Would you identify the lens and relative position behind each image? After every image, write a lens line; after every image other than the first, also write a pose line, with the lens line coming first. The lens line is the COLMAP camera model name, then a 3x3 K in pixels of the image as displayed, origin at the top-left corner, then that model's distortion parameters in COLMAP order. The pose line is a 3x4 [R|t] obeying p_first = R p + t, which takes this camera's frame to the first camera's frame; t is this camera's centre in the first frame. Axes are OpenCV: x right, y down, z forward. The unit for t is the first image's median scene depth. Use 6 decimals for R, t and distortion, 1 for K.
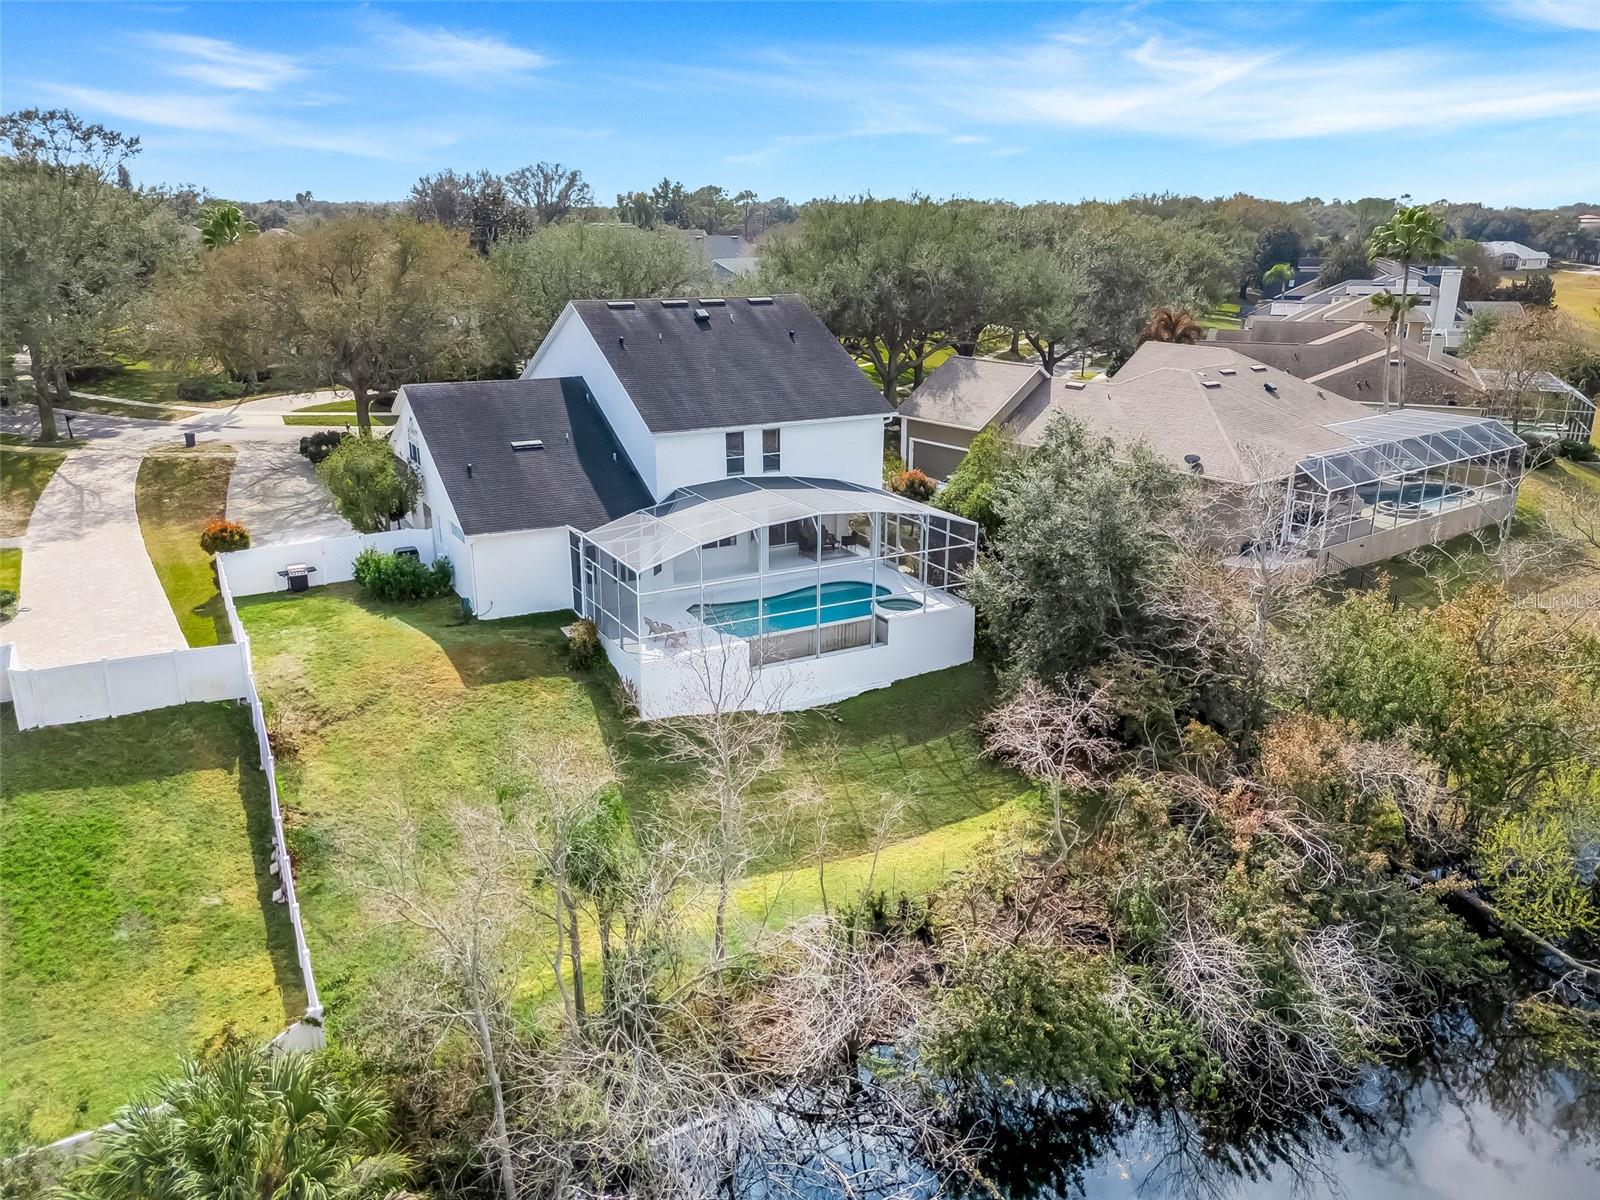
lens RADIAL K [[1202.2, 0, 800.0], [0, 1202.2, 600.0], [0, 0, 1]] dist [0.072455, 0.000674]
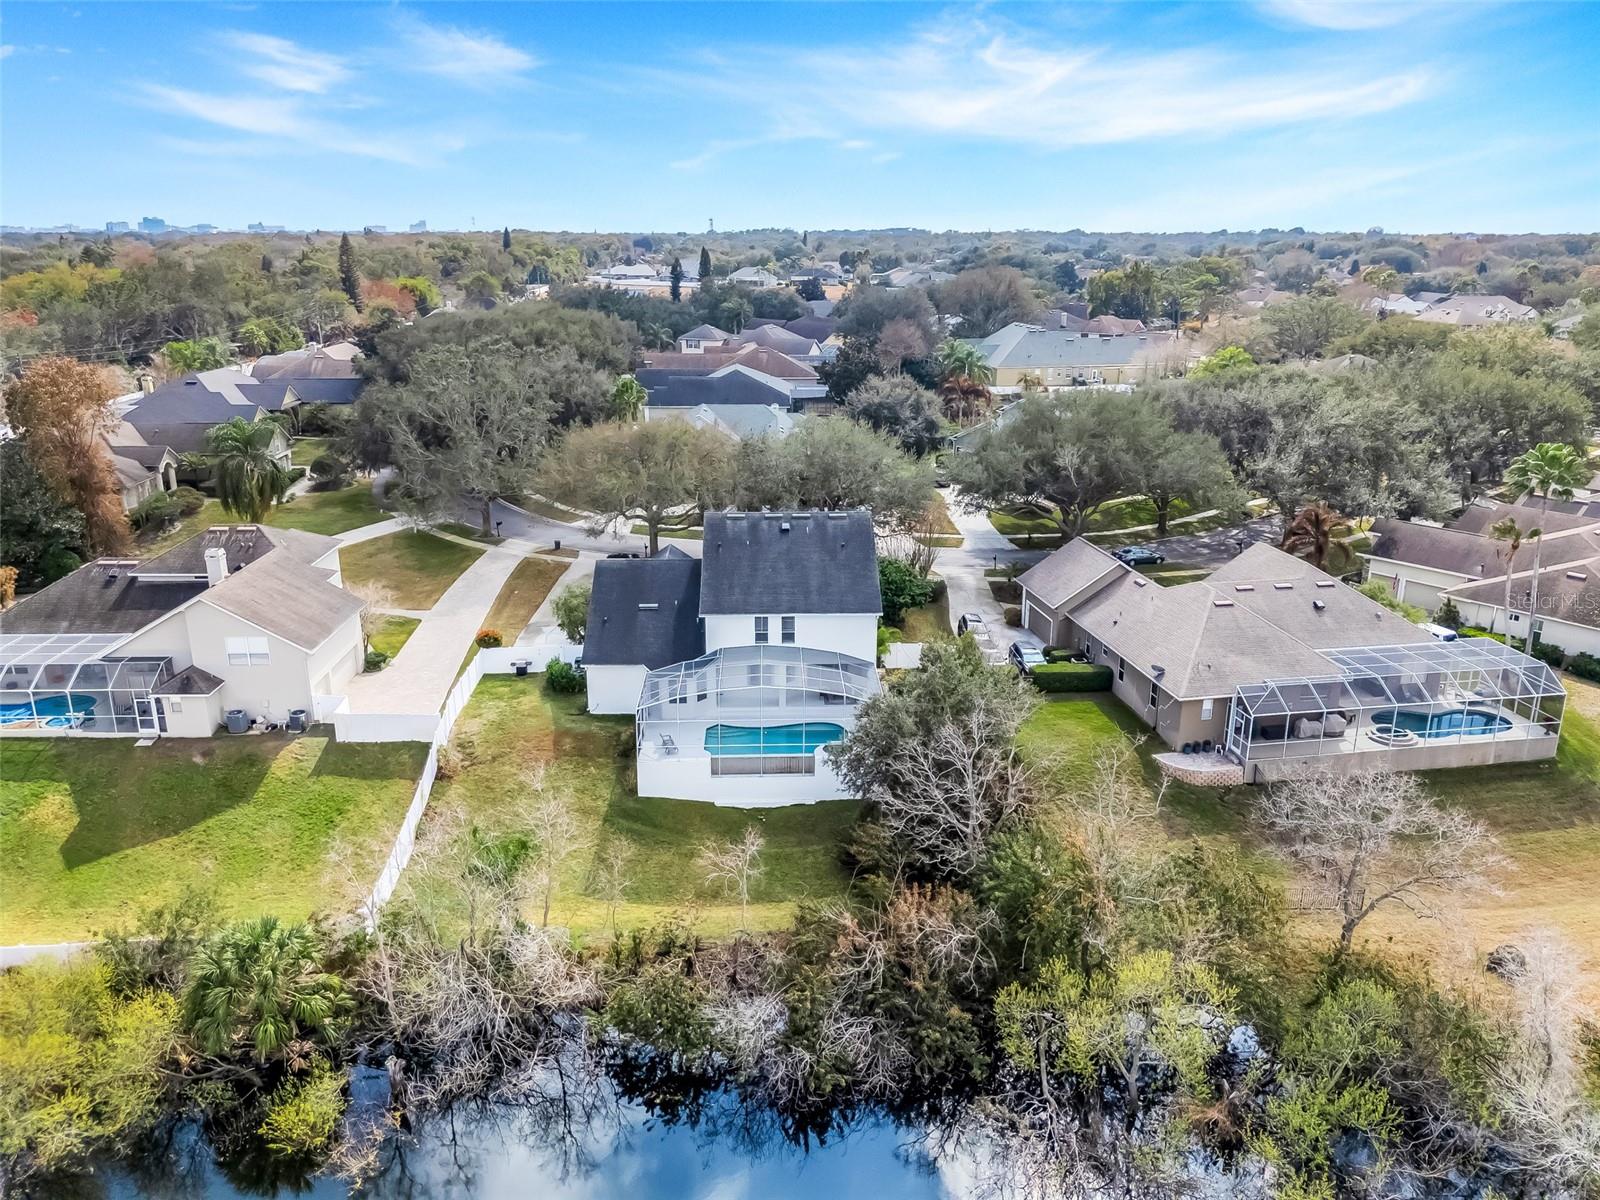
lens RADIAL K [[1202.2, 0, 800.0], [0, 1202.2, 600.0], [0, 0, 1]] dist [0.072455, 0.000674]
pose [[0.891246, 0.132118, -0.433850, 0.644670], [-0.135707, 0.990486, 0.022847, -0.200848], [0.432741, 0.038514, 0.900695, -0.347042]]
